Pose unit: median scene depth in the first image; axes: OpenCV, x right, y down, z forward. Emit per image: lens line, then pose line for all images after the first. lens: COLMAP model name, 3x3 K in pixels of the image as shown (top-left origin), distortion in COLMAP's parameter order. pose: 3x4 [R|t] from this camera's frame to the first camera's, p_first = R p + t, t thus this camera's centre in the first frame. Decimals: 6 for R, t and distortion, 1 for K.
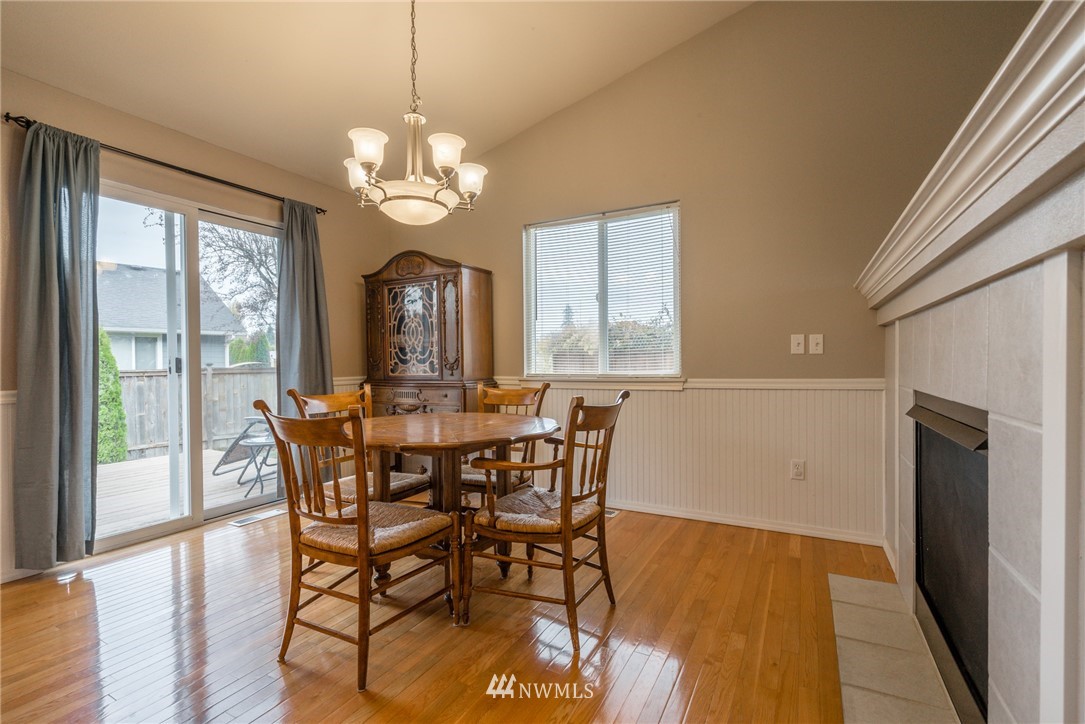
lens RADIAL K [[494.2, 0, 541.5], [0, 494.2, 364.2], [0, 0, 1]] dist [0.009054, 0.000804]
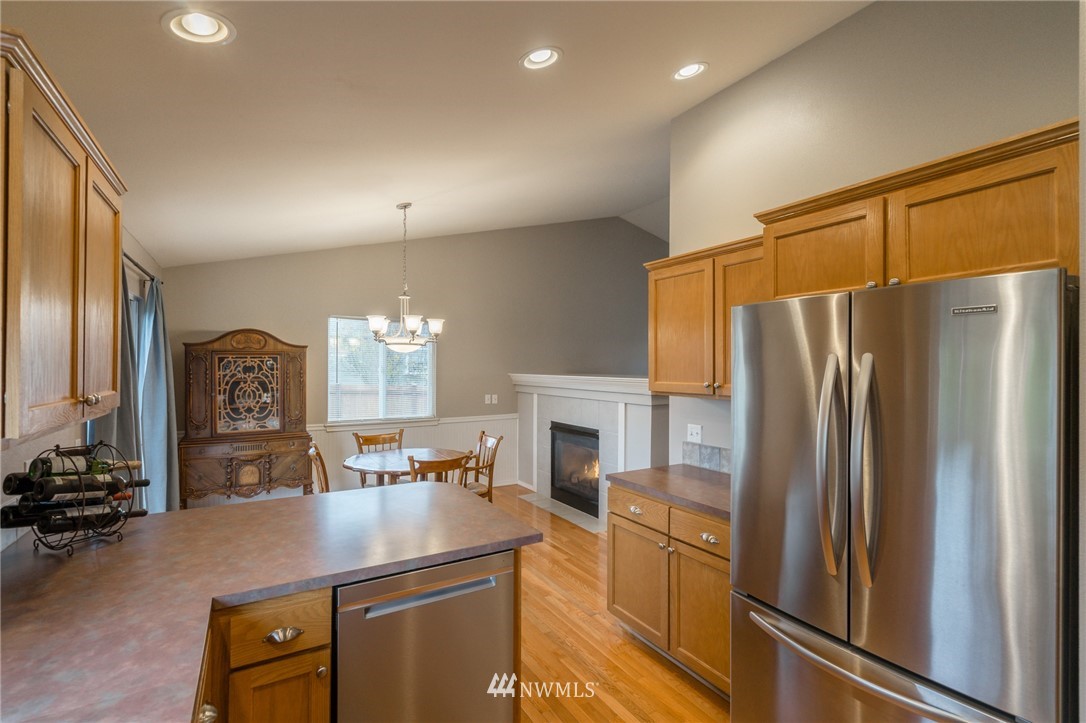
lens RADIAL K [[494.6, 0, 548.4], [0, 494.6, 363.4], [0, 0, 1]] dist [0.009054, 0.000804]
pose [[0.511255, 0.014964, 0.859299, -0.927983], [-0.005374, 0.999885, -0.014215, -0.129218], [-0.859412, 0.002650, 0.511277, -0.253035]]
